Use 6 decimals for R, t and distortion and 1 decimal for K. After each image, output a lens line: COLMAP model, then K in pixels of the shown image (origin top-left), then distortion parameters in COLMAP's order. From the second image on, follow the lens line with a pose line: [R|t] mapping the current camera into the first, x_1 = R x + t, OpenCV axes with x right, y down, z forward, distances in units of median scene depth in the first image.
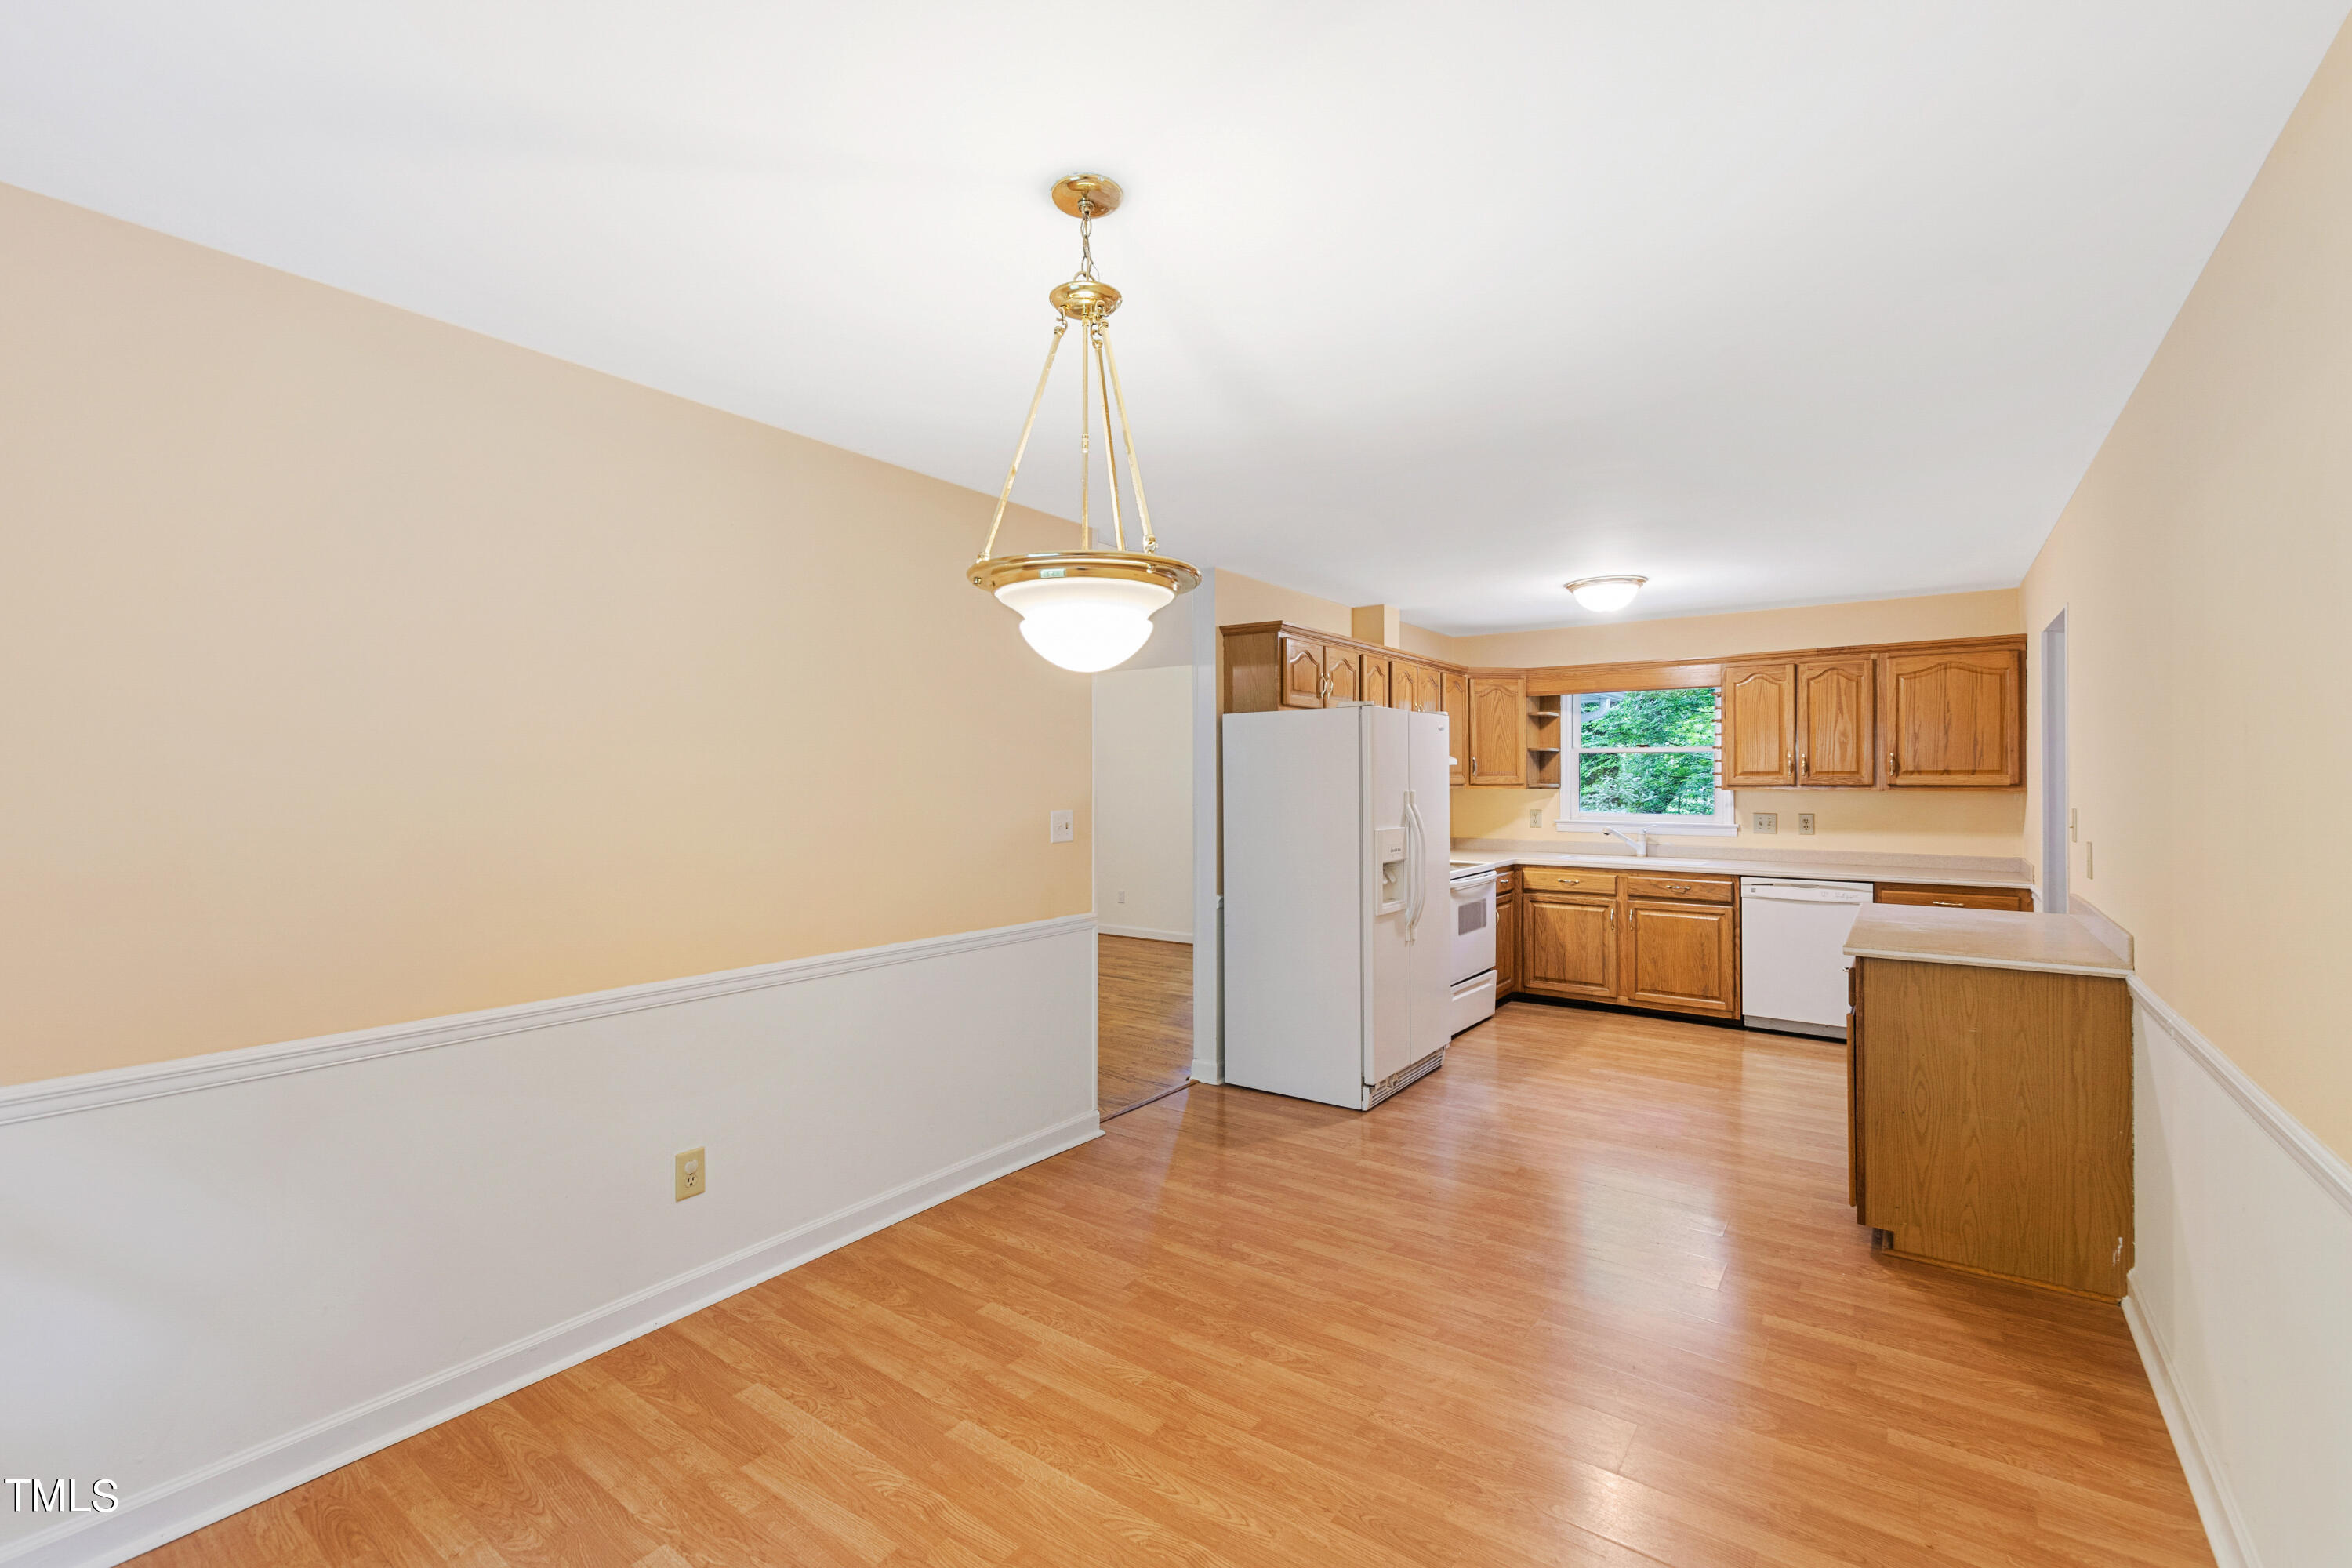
lens RADIAL K [[1021.8, 0, 1173.5], [0, 1021.8, 785.5], [0, 0, 1]] dist [0.003056, -0.002212]
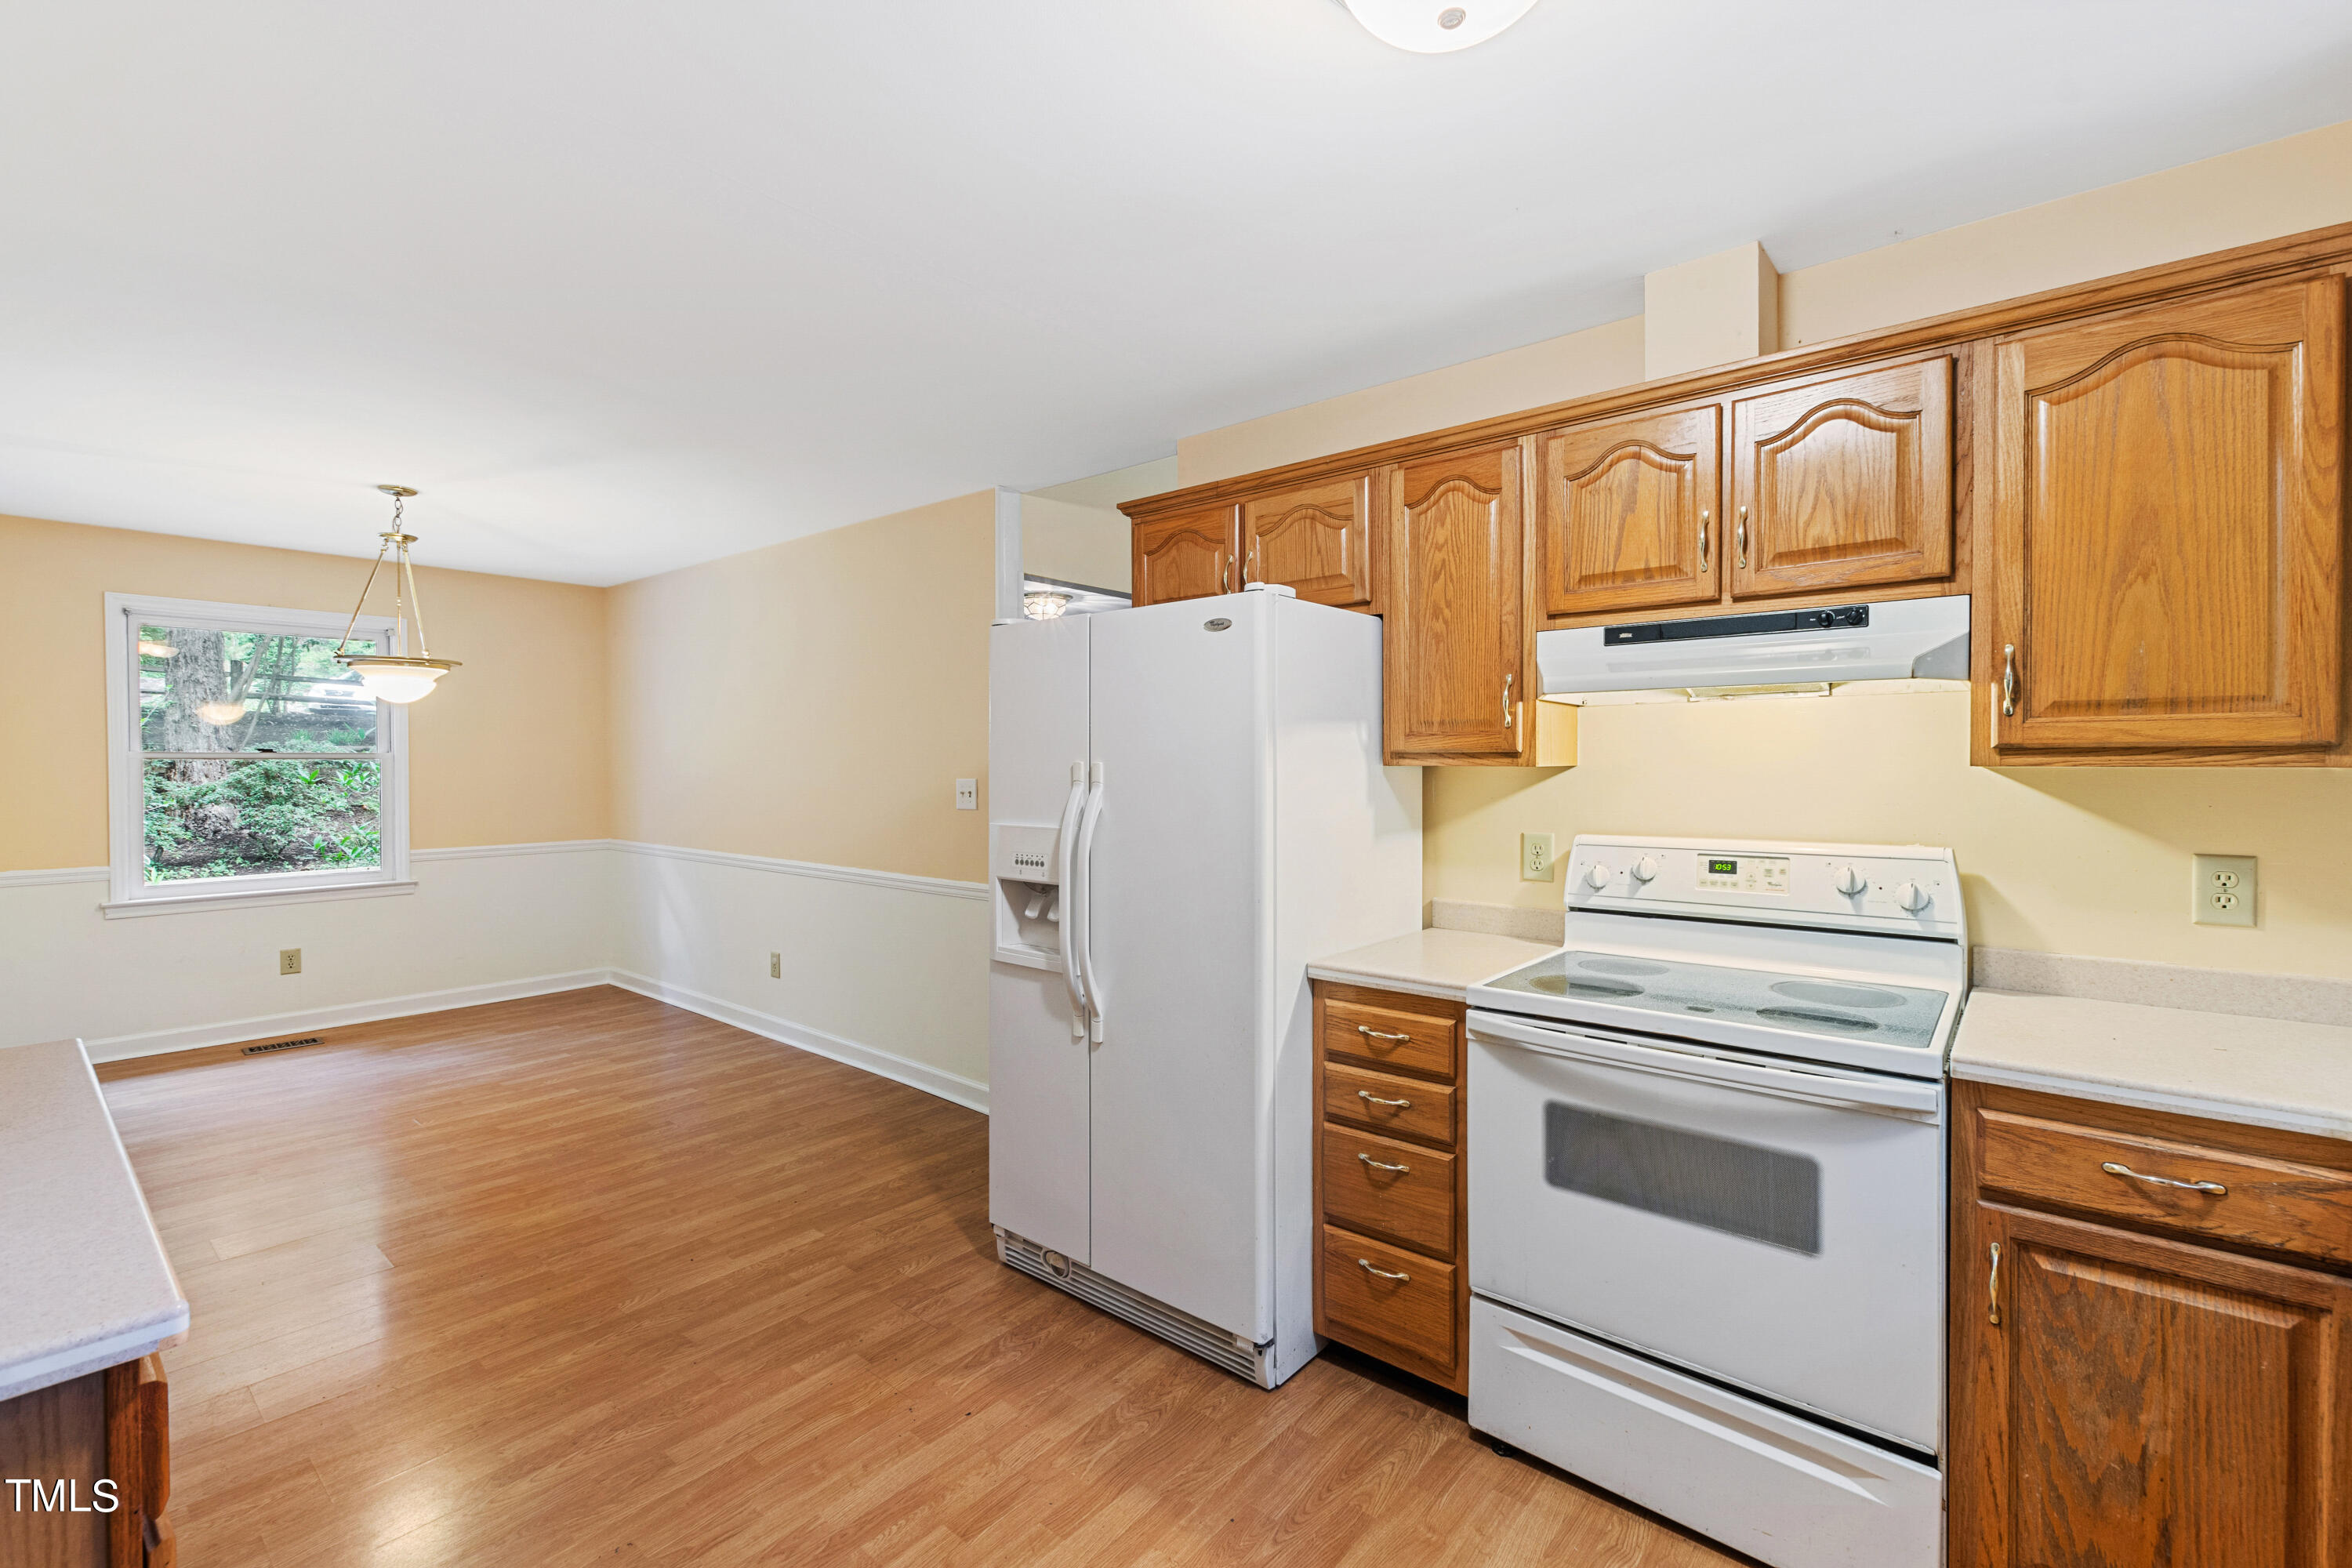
lens RADIAL K [[1021.8, 0, 1159.6], [0, 1021.8, 772.4], [0, 0, 1]] dist [0.003056, -0.002212]
pose [[-0.085731, 0.011483, -0.996252, 0.593216], [-0.005491, 0.999913, 0.011997, 0.002908], [0.996303, 0.006499, -0.085660, 0.838938]]
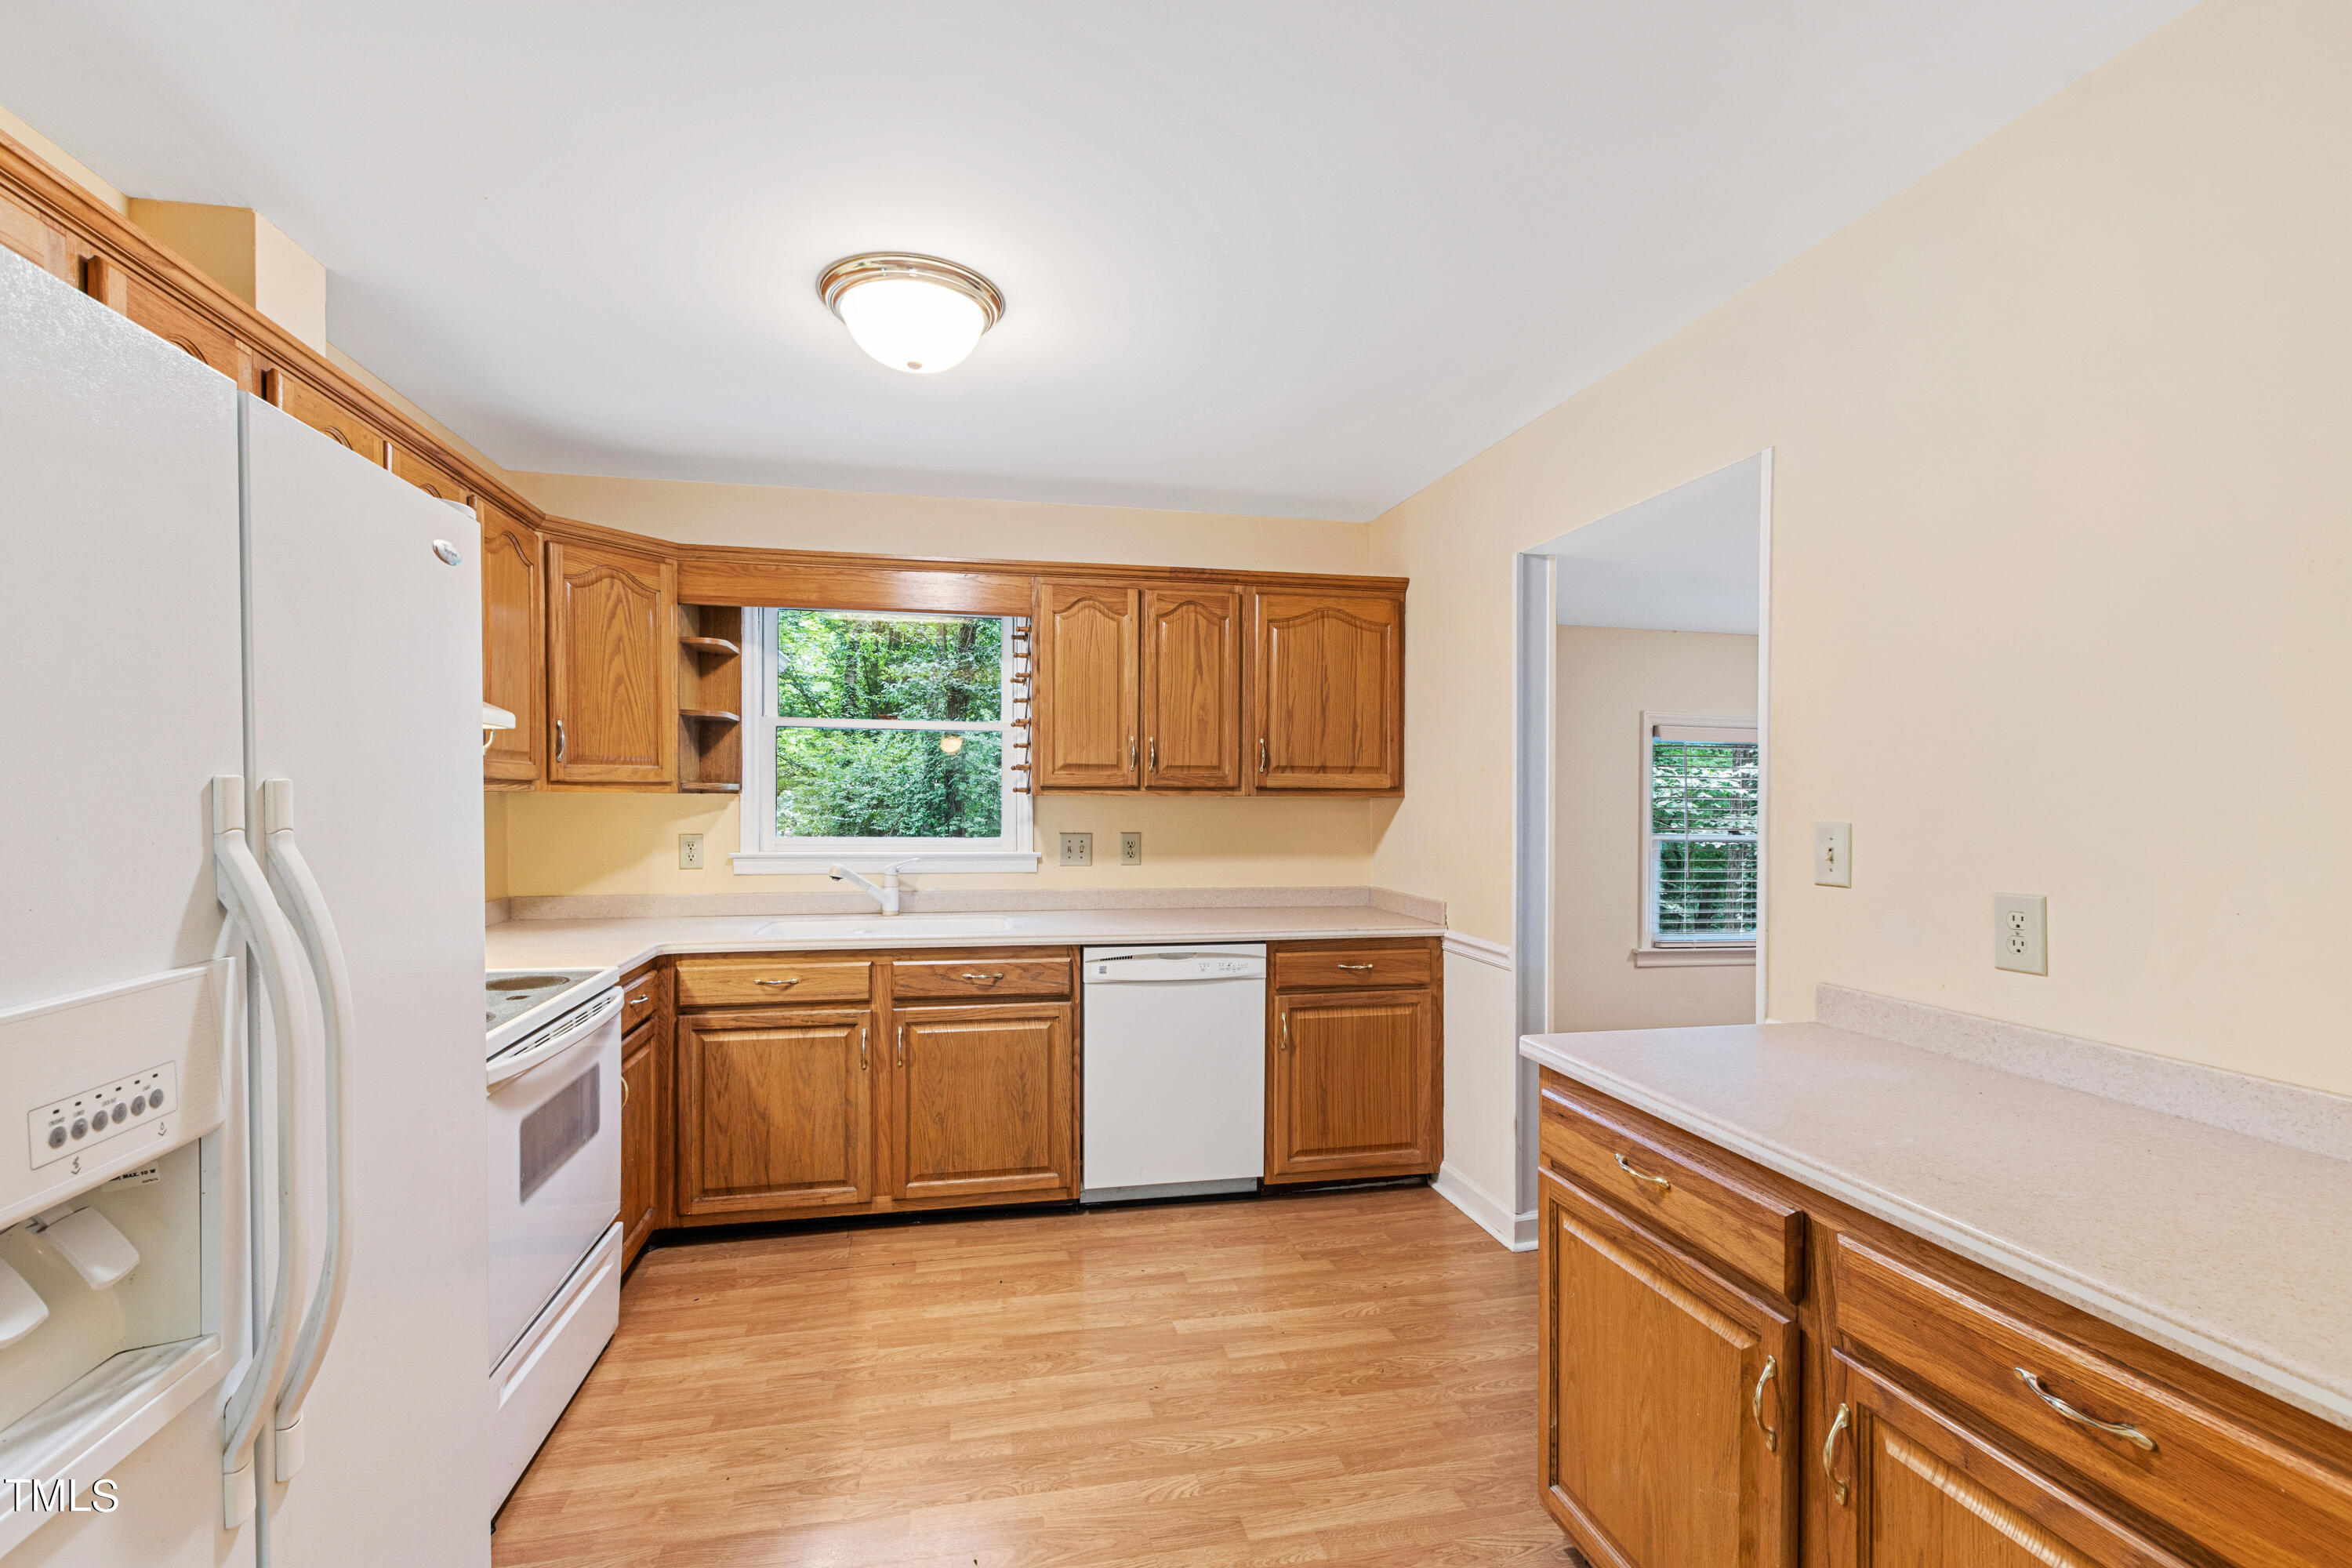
lens RADIAL K [[1021.8, 0, 1145.2], [0, 1021.8, 810.9], [0, 0, 1]] dist [0.003056, -0.002212]
pose [[0.685623, -0.007159, 0.727922, 0.162983], [-0.001003, 0.999941, 0.010778, 0.007298], [-0.727956, -0.008120, 0.685576, 0.573016]]
